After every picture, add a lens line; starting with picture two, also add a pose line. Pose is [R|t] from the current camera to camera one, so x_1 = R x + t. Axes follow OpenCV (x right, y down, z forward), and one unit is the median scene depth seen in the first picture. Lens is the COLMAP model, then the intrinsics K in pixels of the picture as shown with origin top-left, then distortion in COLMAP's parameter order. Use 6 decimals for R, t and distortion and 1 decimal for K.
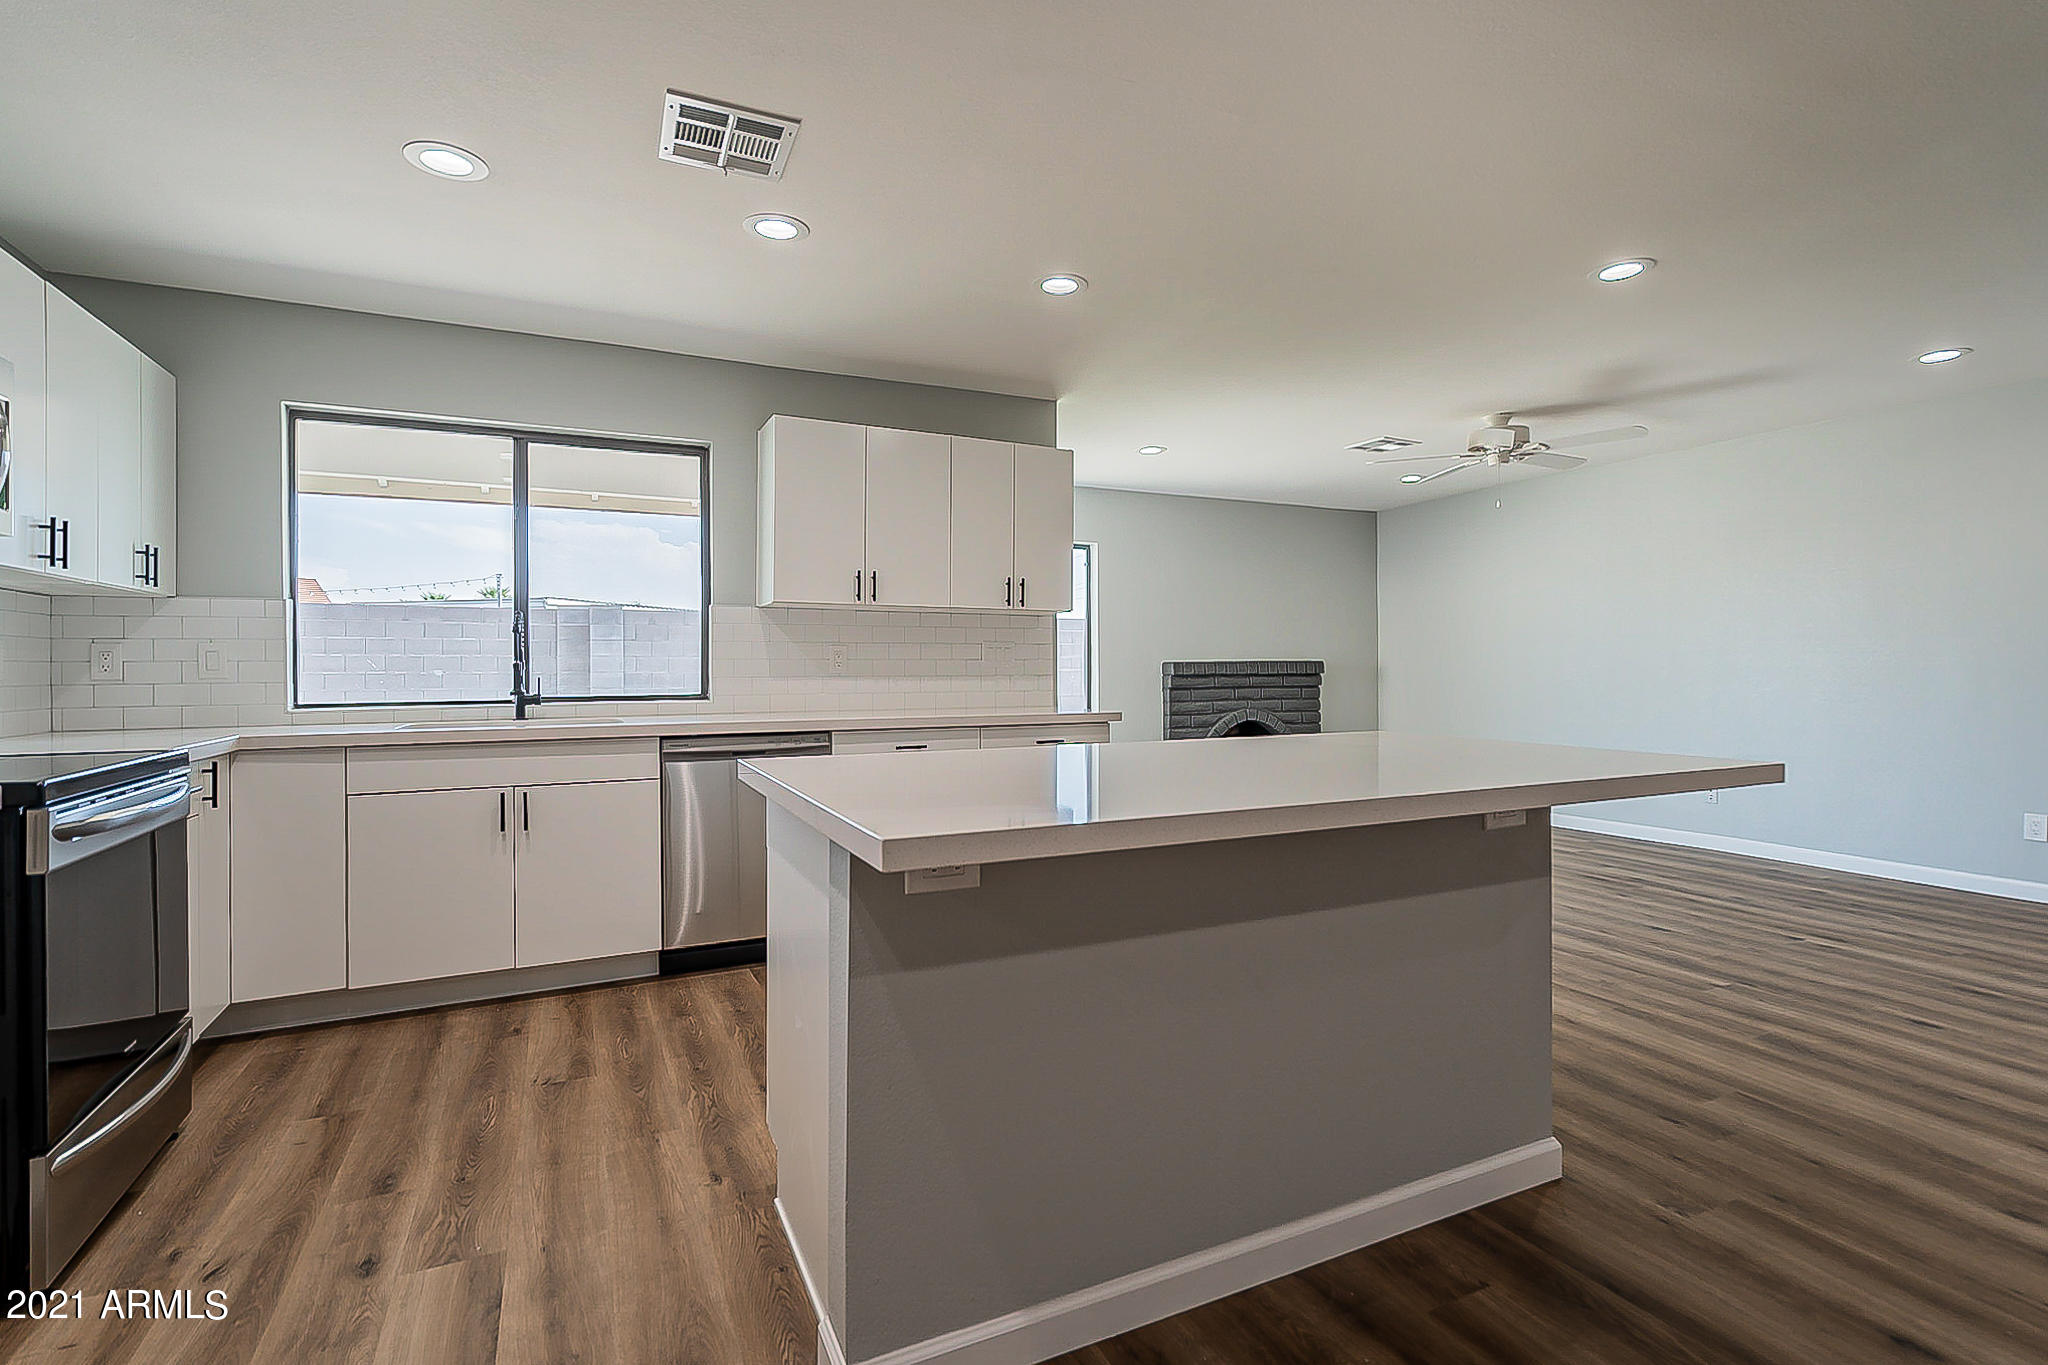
lens RADIAL K [[952.9, 0, 1031.2], [0, 952.9, 662.7], [0, 0, 1]] dist [-0.002738, 0.000426]
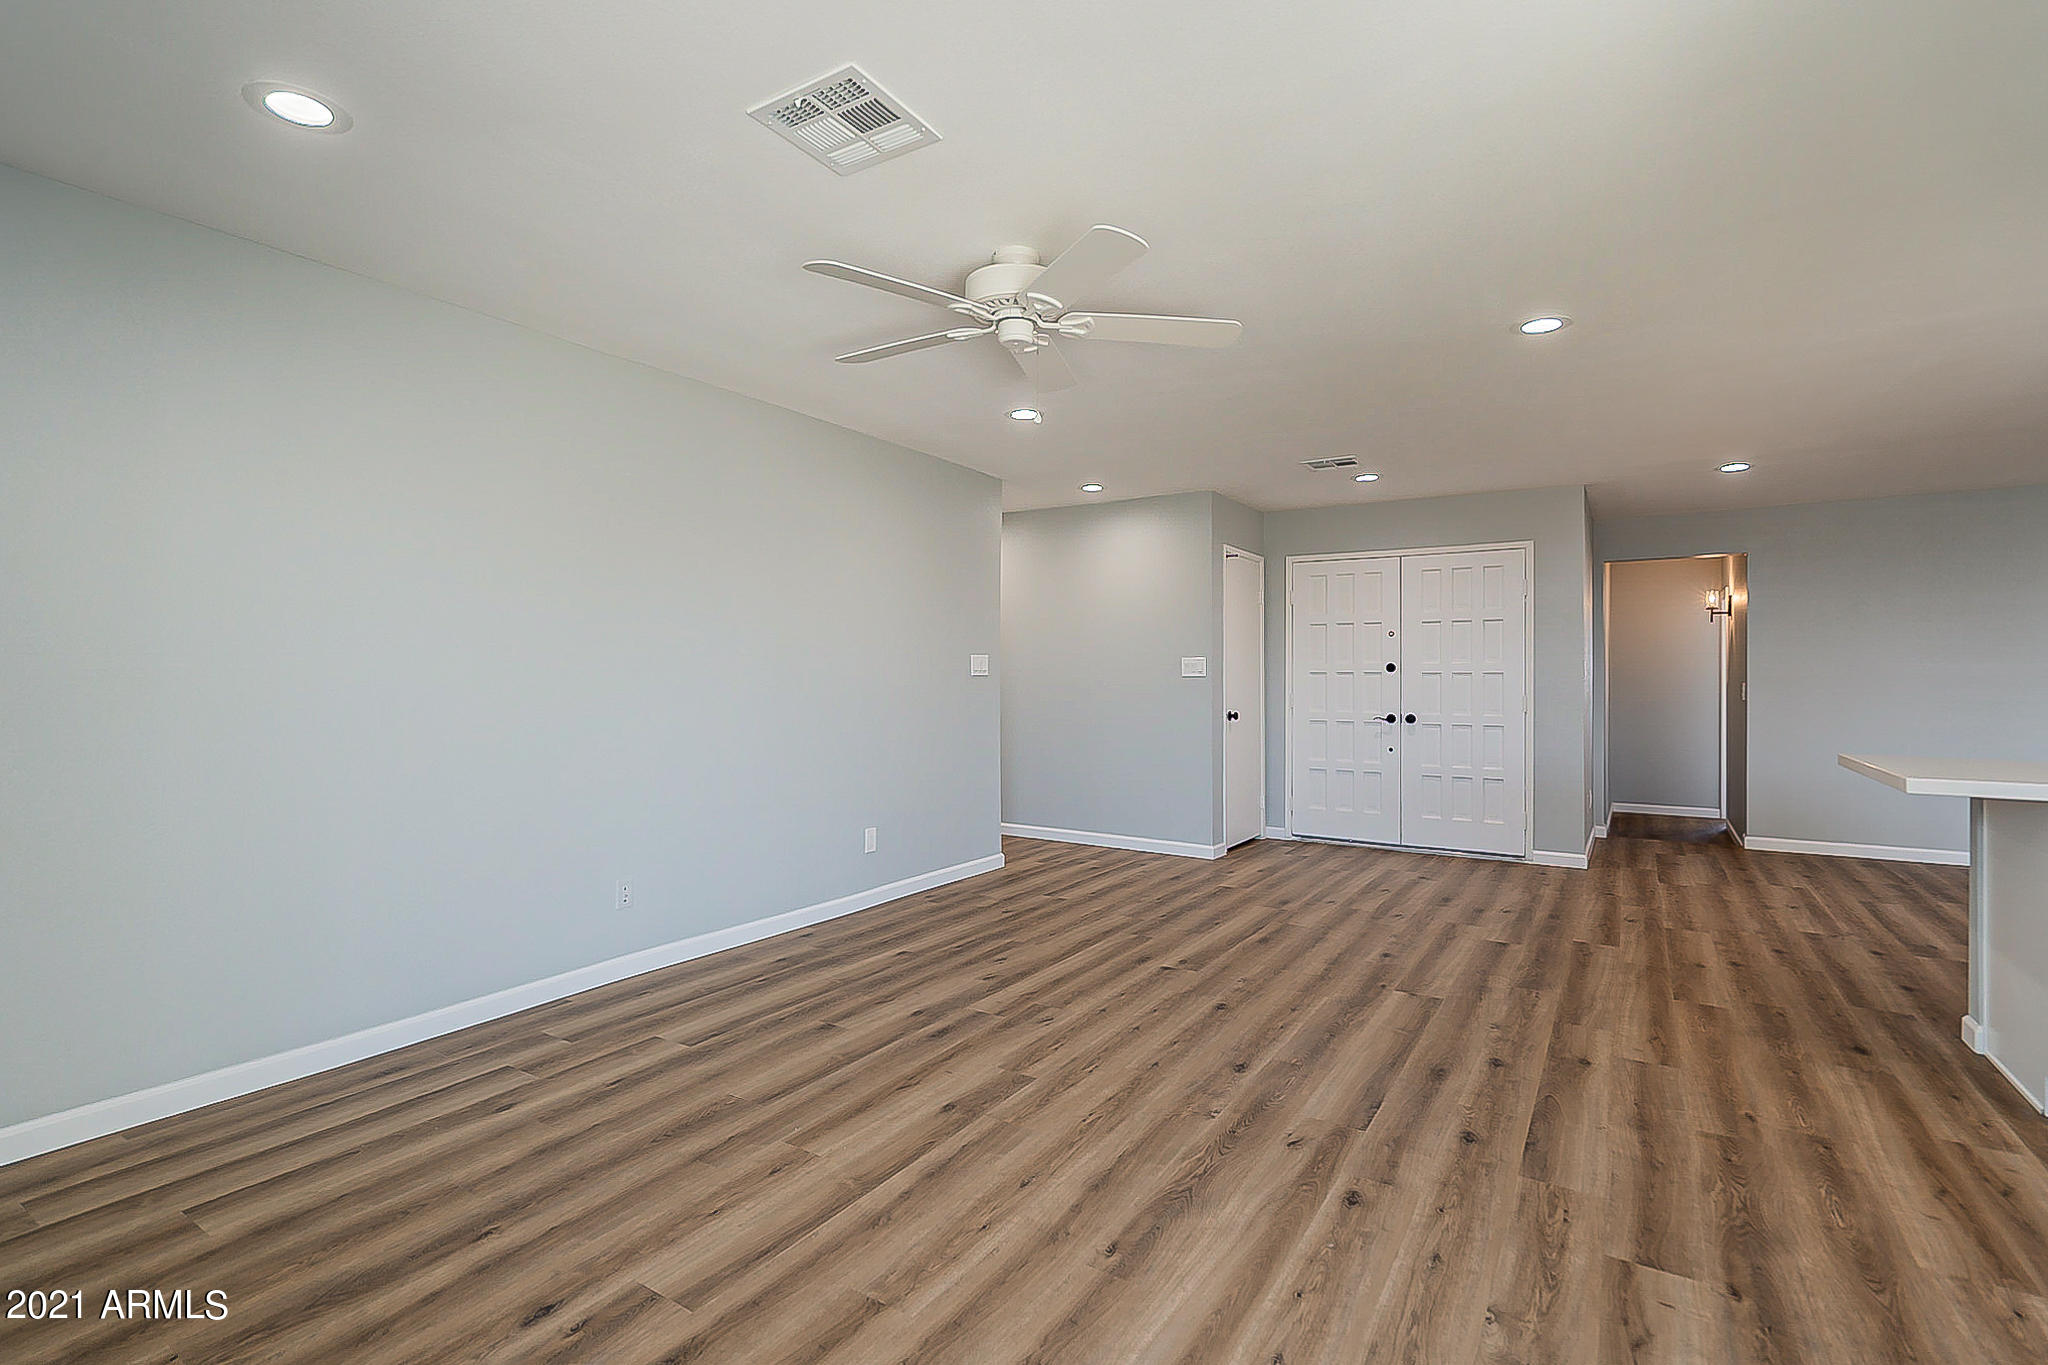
lens RADIAL K [[952.9, 0, 1004.3], [0, 952.9, 683.5], [0, 0, 1]] dist [-0.002738, 0.000426]
pose [[-0.516091, -0.004332, 0.856523, 0.030647], [-0.004497, 0.999987, 0.002348, -0.015158], [-0.856522, -0.002640, -0.516103, 1.885279]]
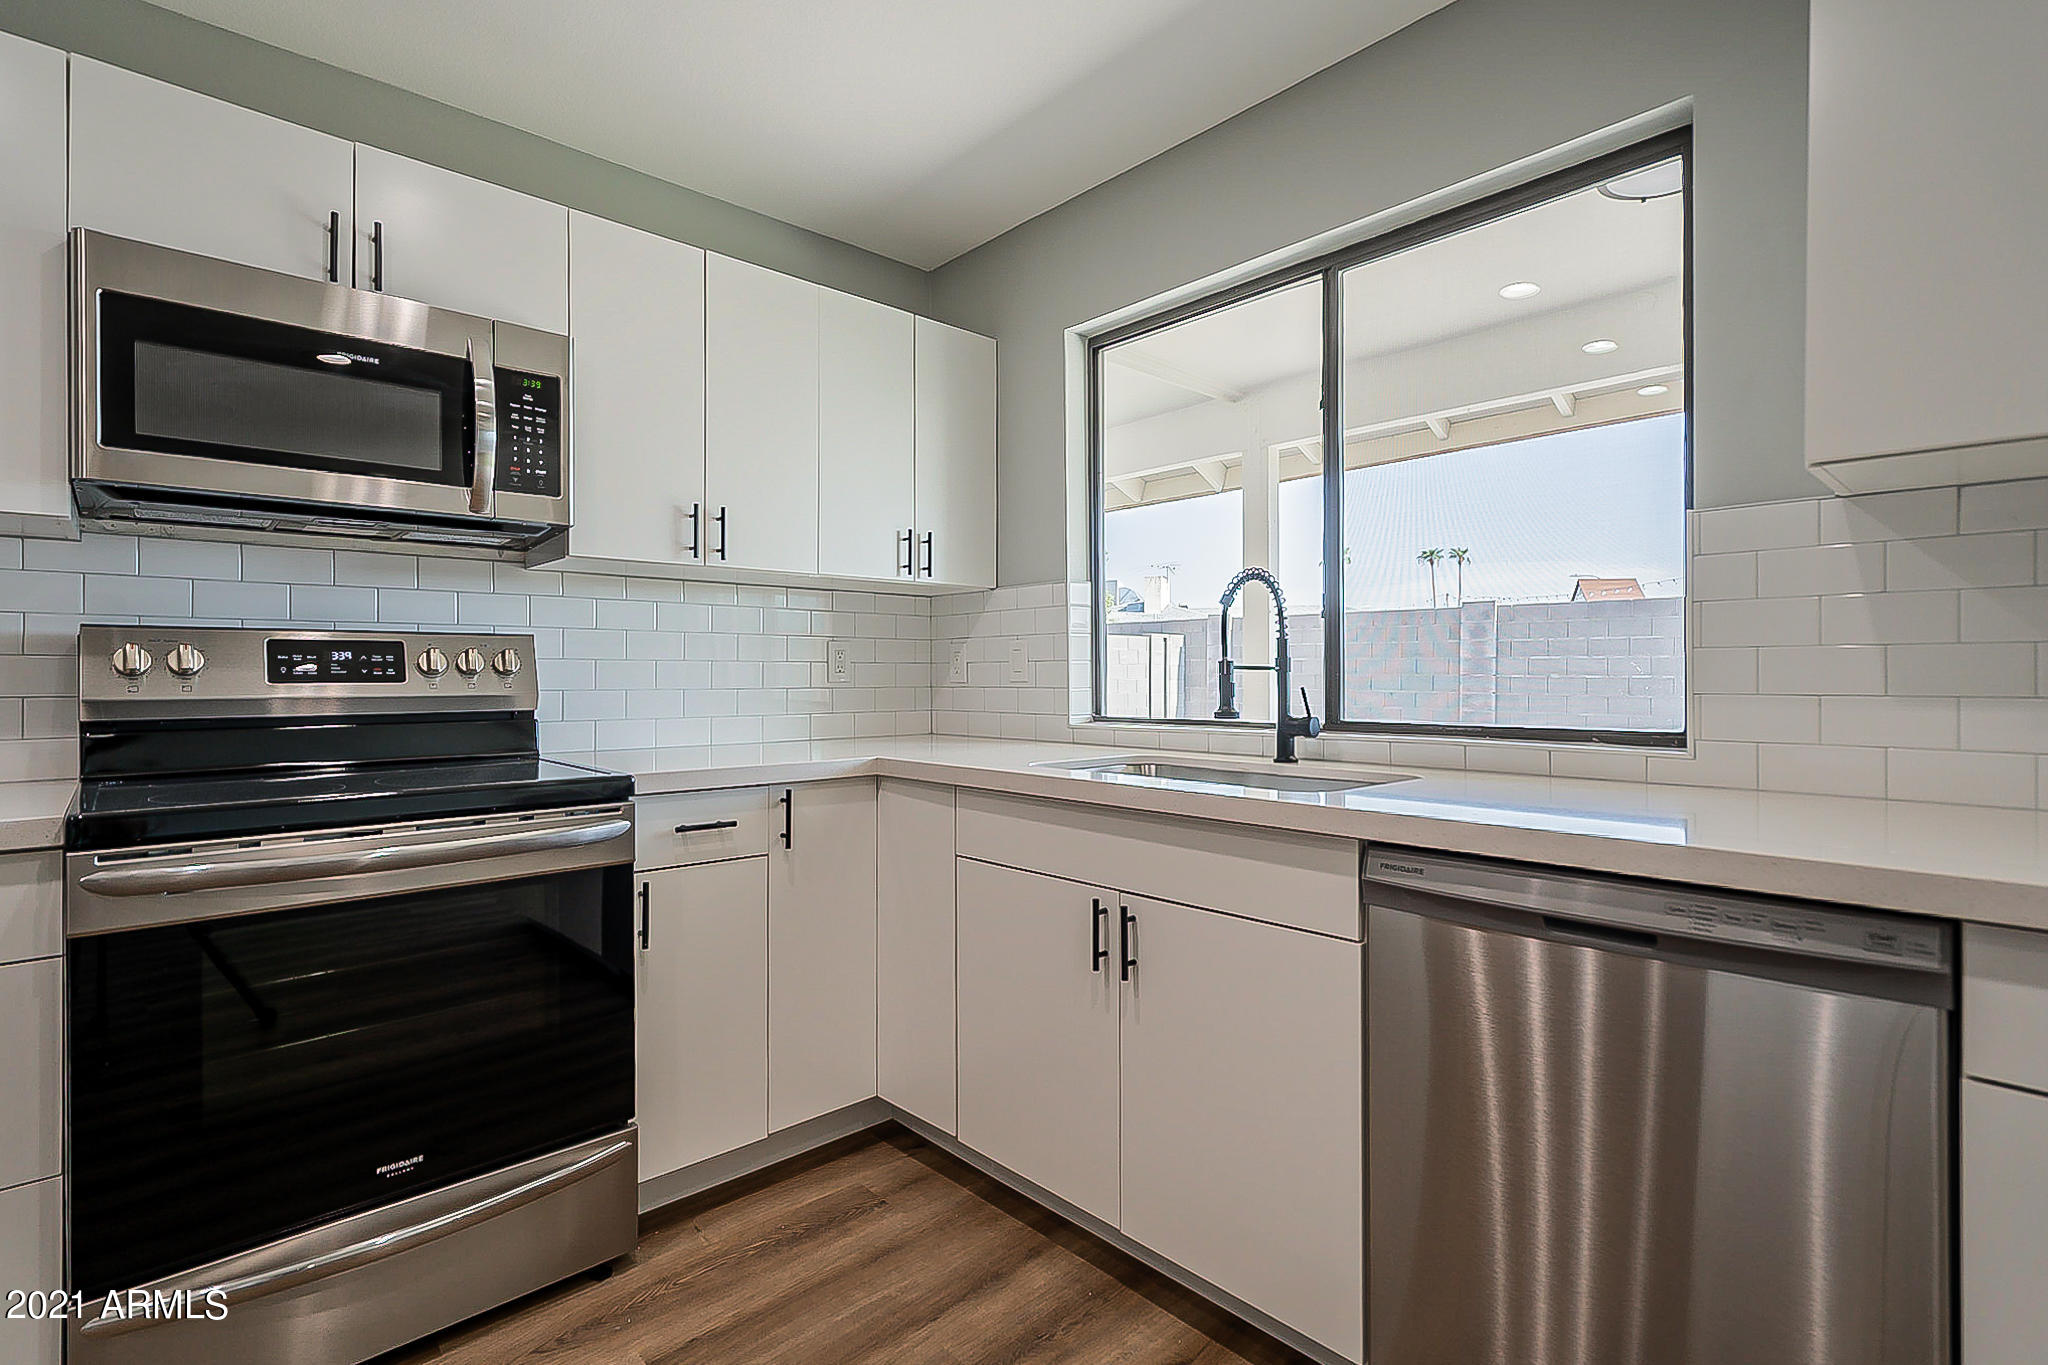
lens RADIAL K [[952.9, 0, 1016.9], [0, 952.9, 670.6], [0, 0, 1]] dist [-0.002738, 0.000426]
pose [[0.282425, 0.000935, -0.959289, -0.044304], [0.004242, 0.999989, 0.002224, 0.004650], [0.959280, -0.004697, 0.282418, 0.740568]]
